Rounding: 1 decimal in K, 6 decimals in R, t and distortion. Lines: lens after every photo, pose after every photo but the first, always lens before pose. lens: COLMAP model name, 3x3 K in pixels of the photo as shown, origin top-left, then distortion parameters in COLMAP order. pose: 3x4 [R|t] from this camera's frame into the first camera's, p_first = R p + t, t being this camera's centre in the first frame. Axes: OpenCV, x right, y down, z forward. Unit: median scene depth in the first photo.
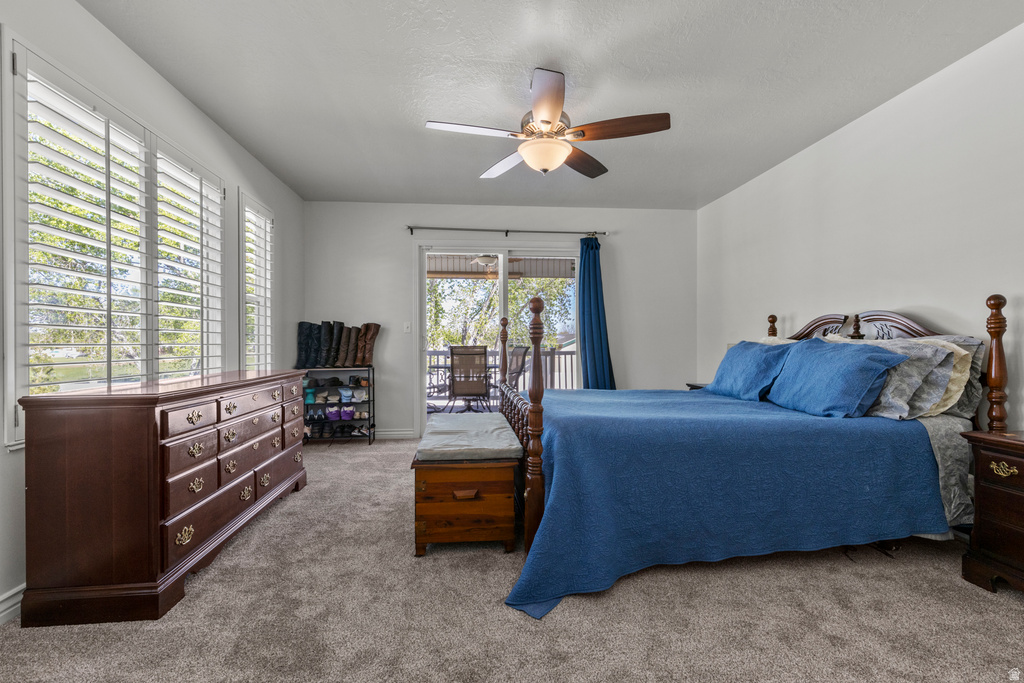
lens RADIAL K [[463.1, 0, 509.5], [0, 463.1, 333.2], [0, 0, 1]] dist [0.002007, -0.000632]
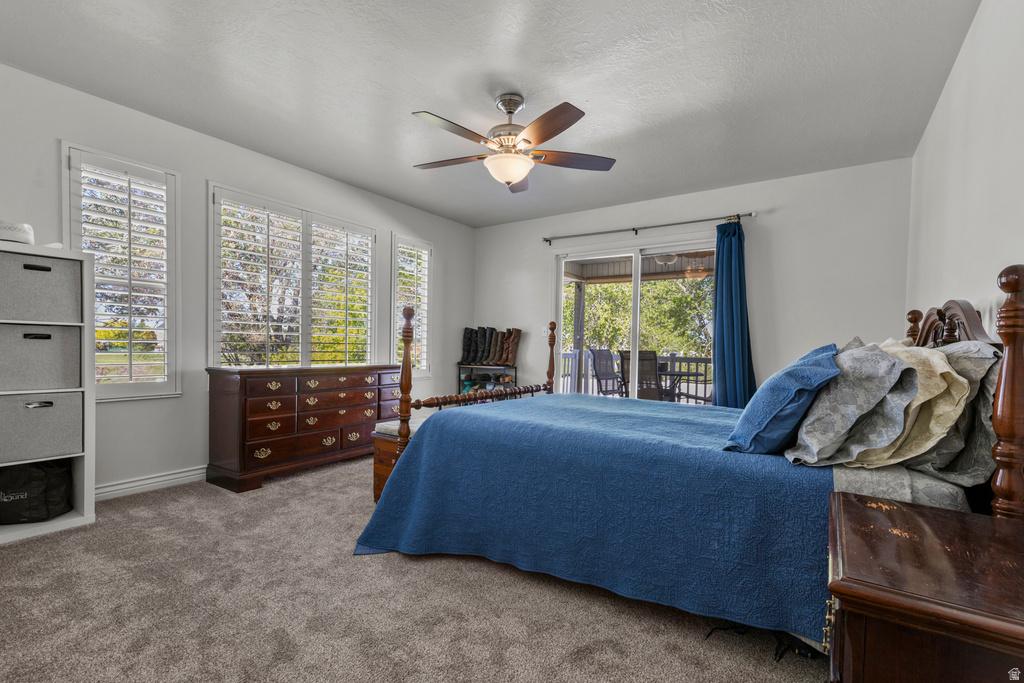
lens RADIAL K [[463.1, 0, 484.1], [0, 463.1, 344.7], [0, 0, 1]] dist [0.002007, -0.000632]
pose [[0.767126, 0.012444, -0.641376, 0.816974], [-0.003044, 0.999871, 0.015759, 0.002424], [0.641489, -0.010137, 0.767065, 0.166176]]
